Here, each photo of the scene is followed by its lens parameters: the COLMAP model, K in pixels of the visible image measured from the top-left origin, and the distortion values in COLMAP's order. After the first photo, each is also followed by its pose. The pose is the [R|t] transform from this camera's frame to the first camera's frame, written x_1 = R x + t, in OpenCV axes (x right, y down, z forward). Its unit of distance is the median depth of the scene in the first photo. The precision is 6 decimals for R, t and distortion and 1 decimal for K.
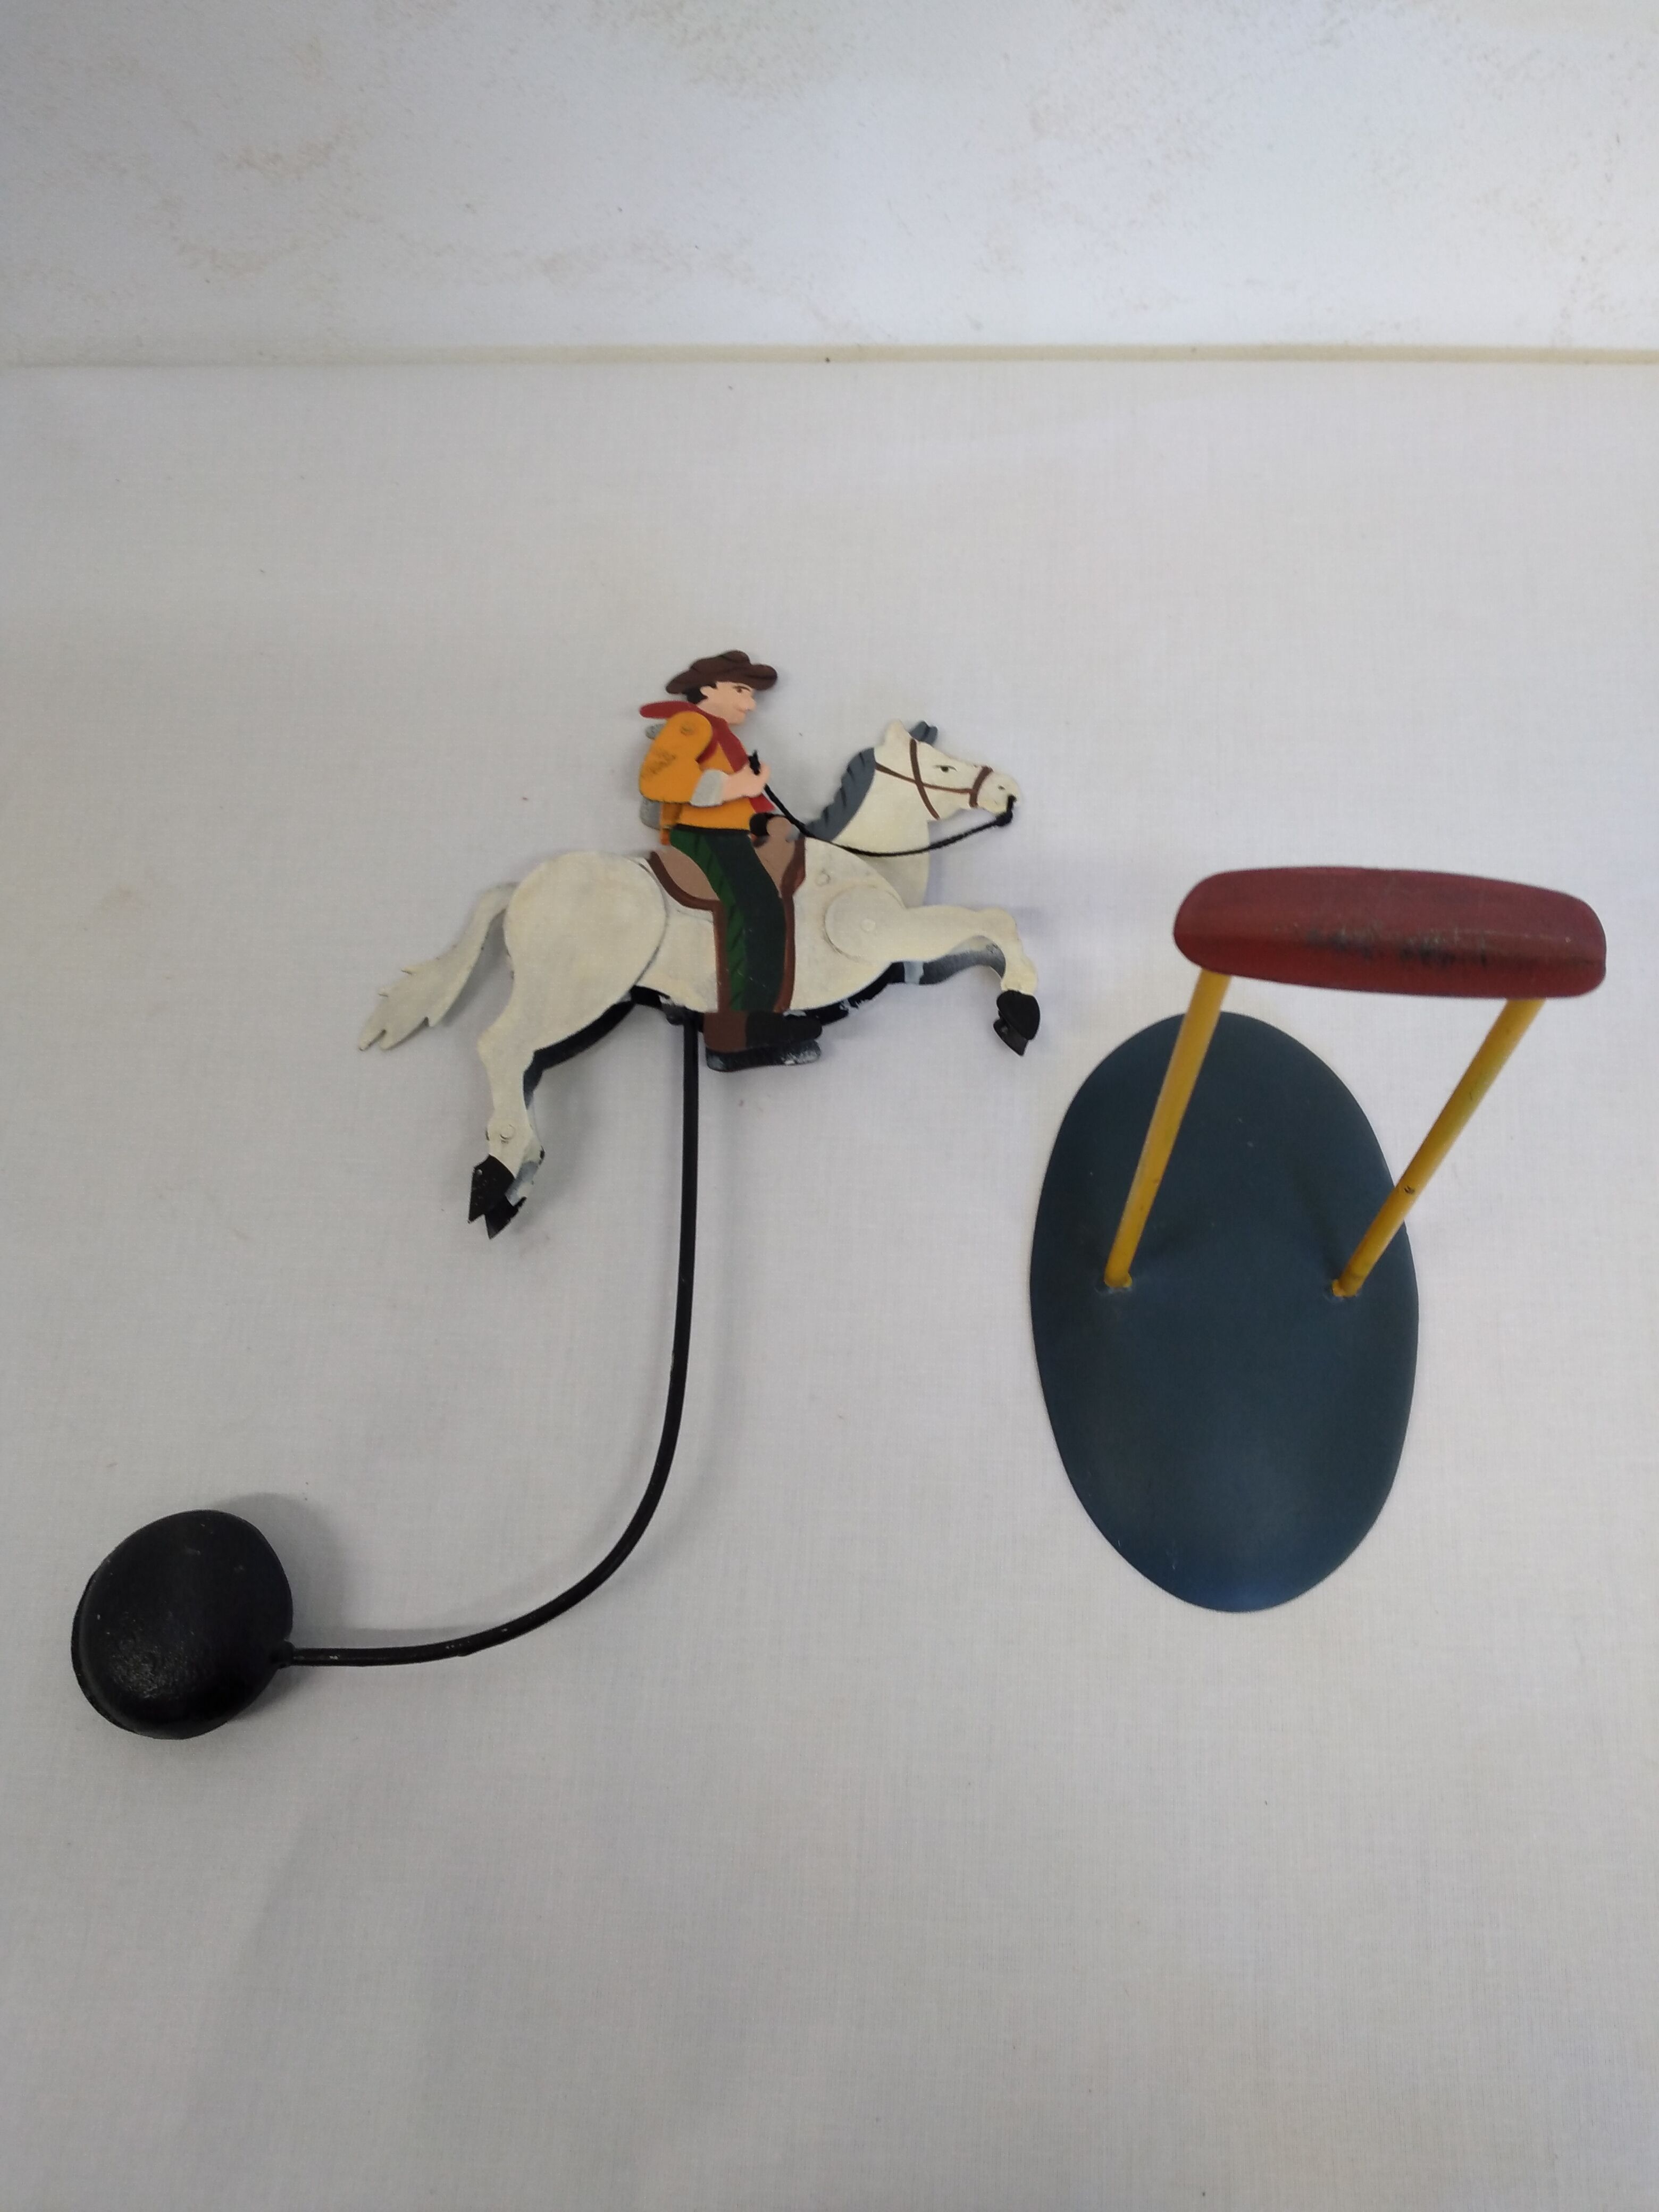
lens RADIAL K [[1720.9, 0, 840.3], [0, 1720.9, 1114.5], [0, 0, 1]] dist [-0.000706, -0.039655]
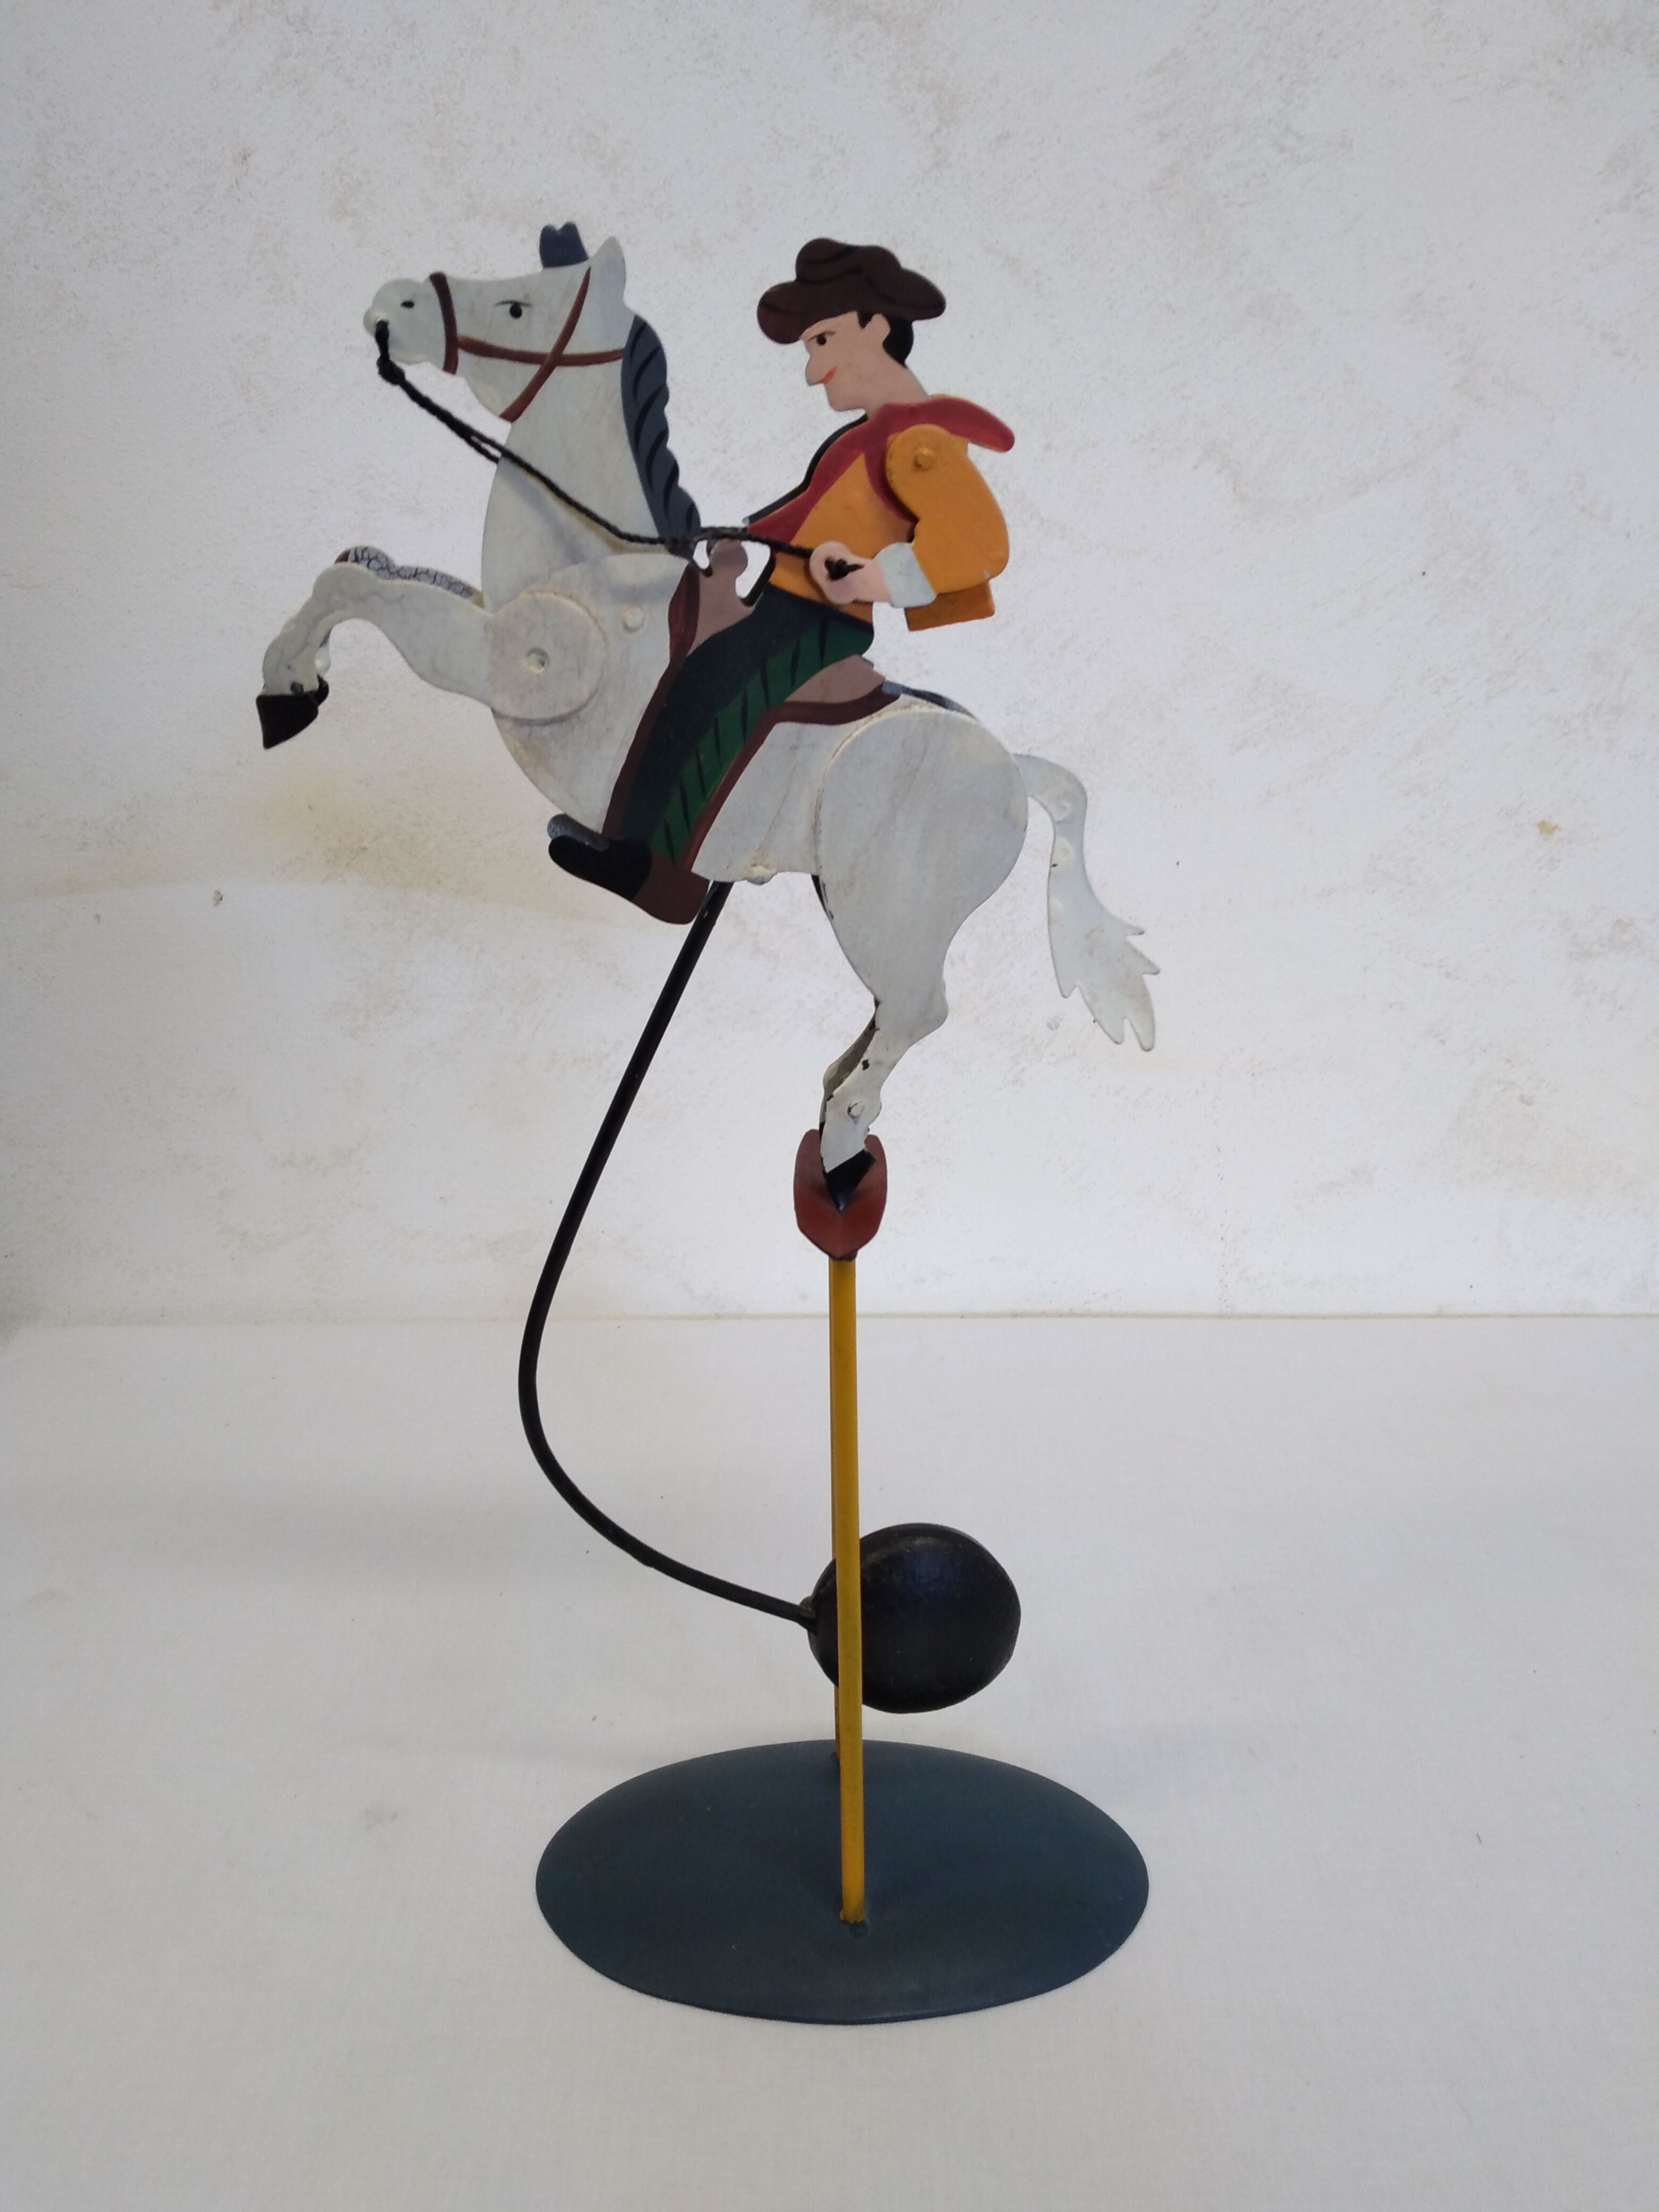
lens RADIAL K [[1720.9, 0, 855.1], [0, 1720.9, 1126.9], [0, 0, 1]] dist [-0.000706, -0.039655]
pose [[0.996778, 0.019928, 0.077699, 0.013524], [0.045703, 0.654951, -0.754288, 0.566521], [-0.065920, 0.755408, 0.651930, 0.004629]]
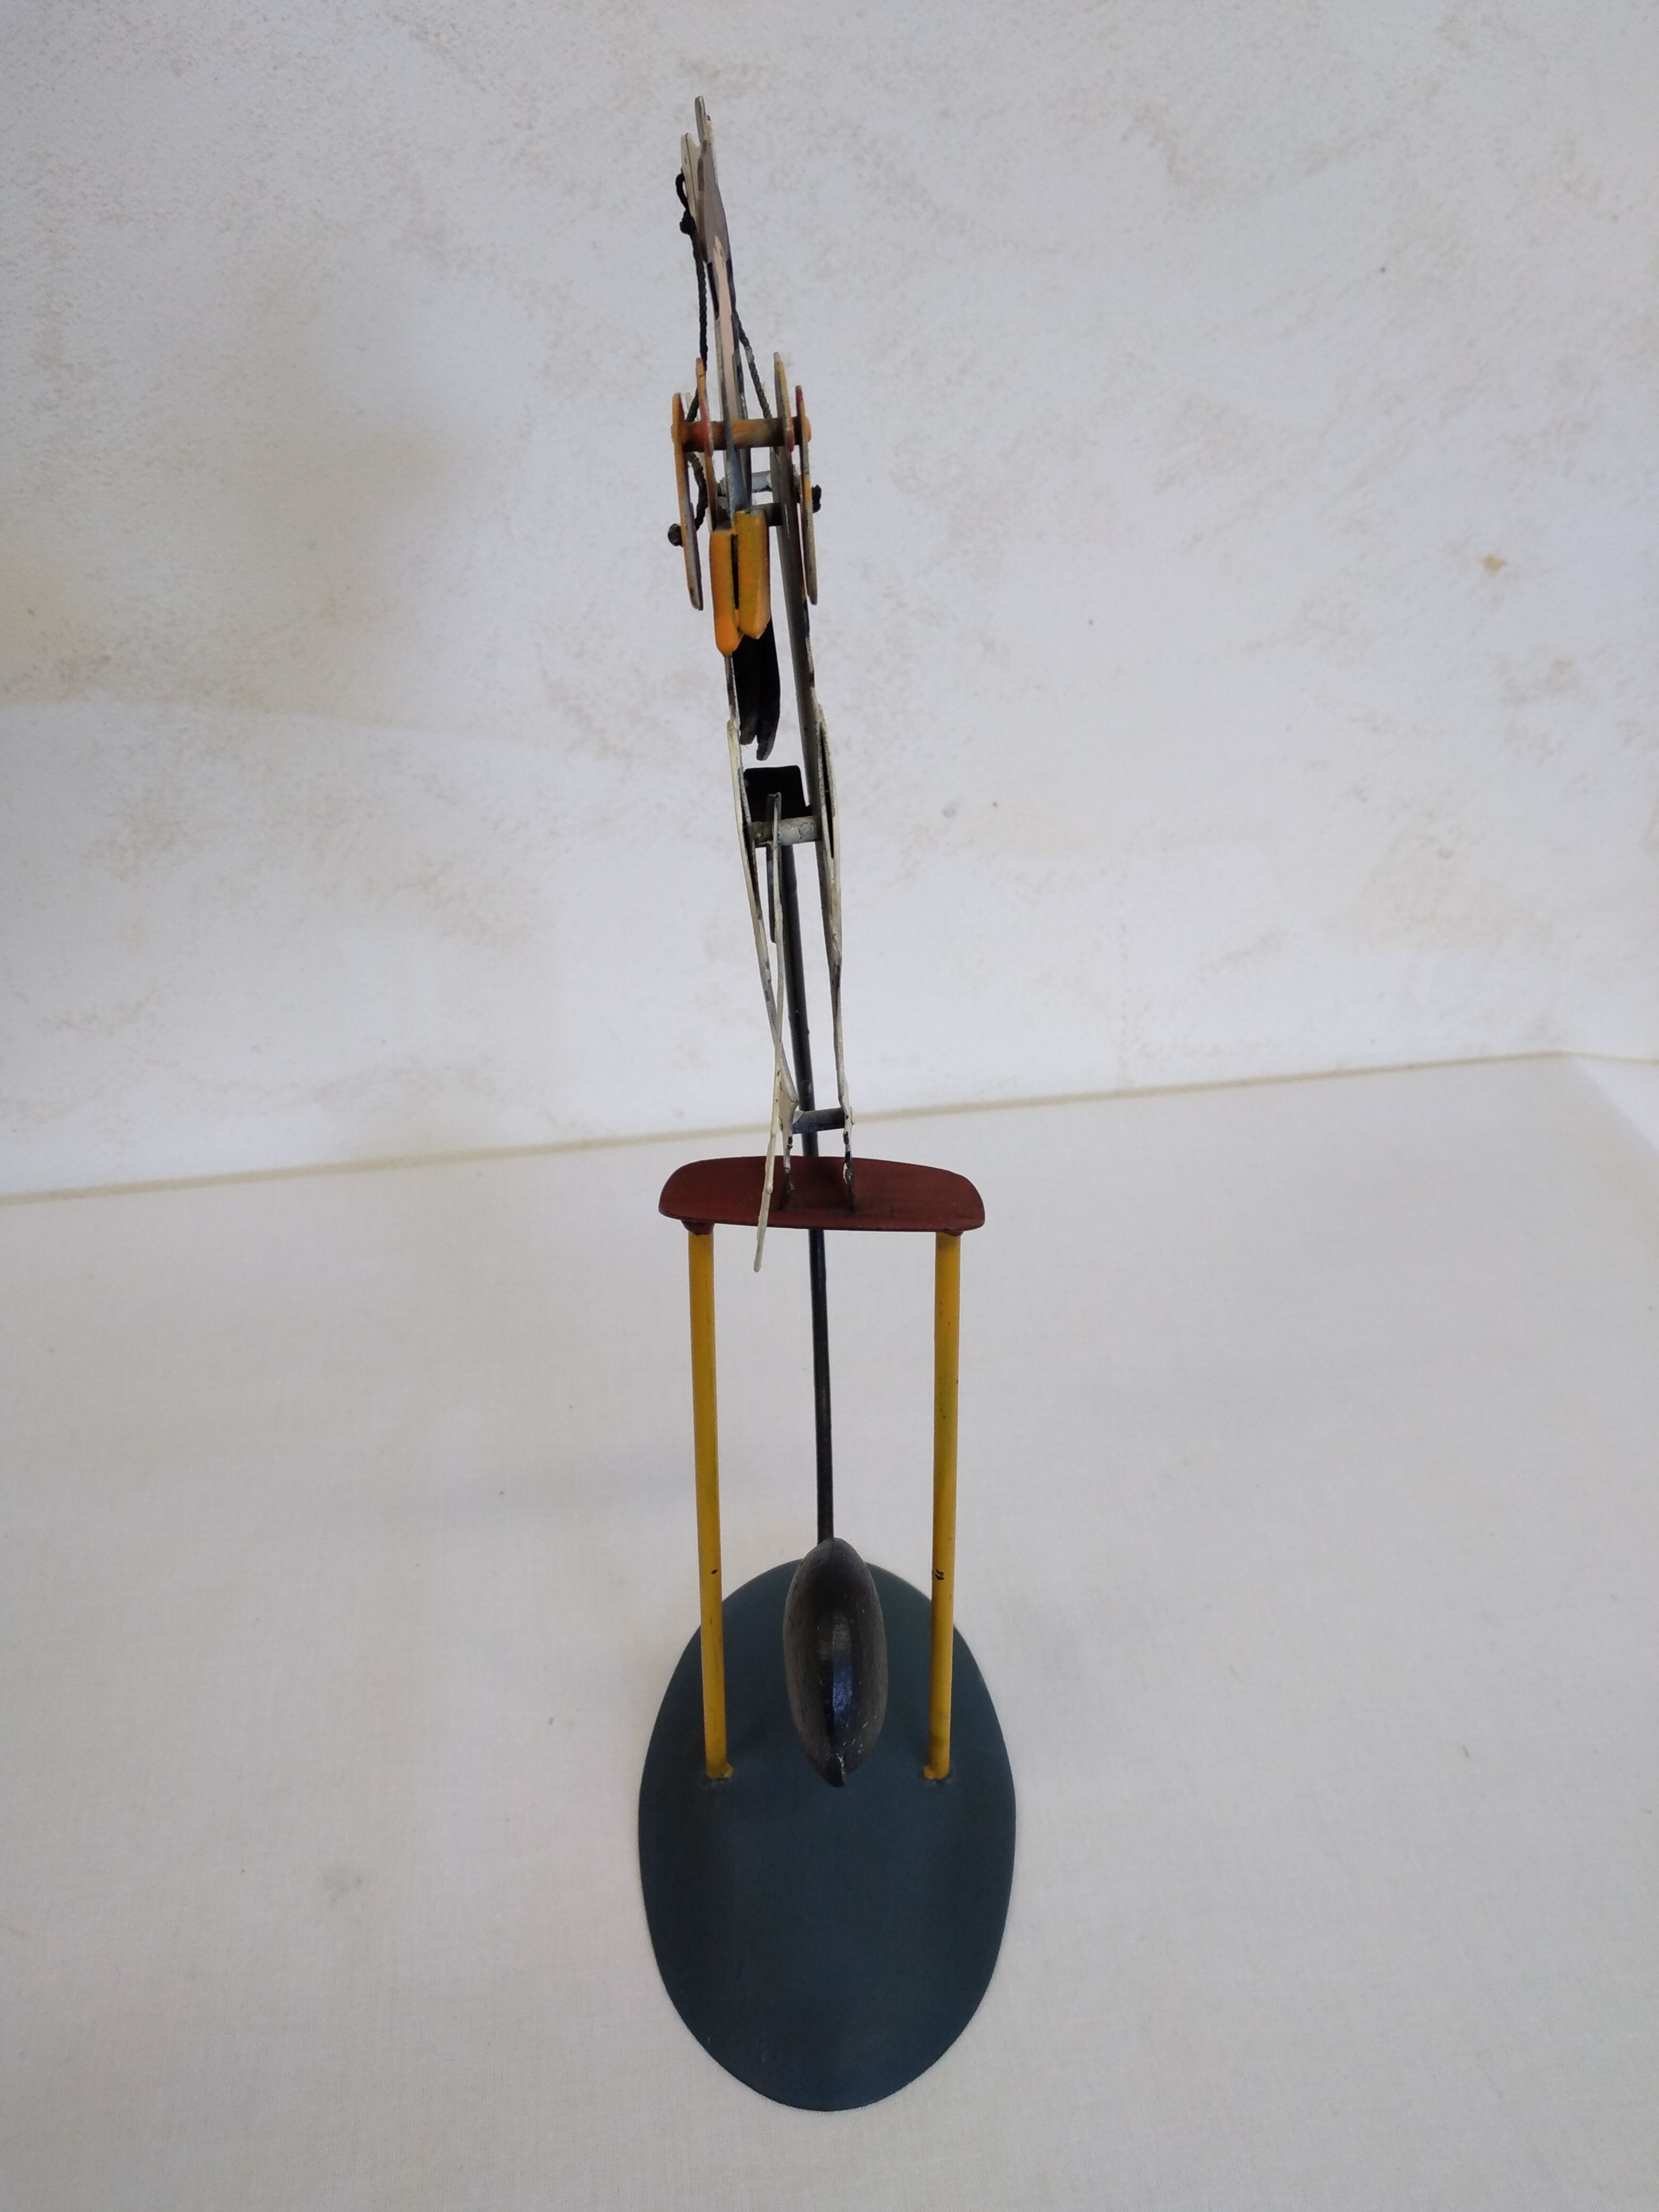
lens RADIAL K [[1720.9, 0, 836.4], [0, 1720.9, 1090.0], [0, 0, 1]] dist [-0.000706, -0.039655]
pose [[0.975820, -0.078533, 0.203981, -0.069452], [0.179982, 0.818227, -0.545995, 0.263025], [-0.124025, 0.569506, 0.812577, -0.037165]]
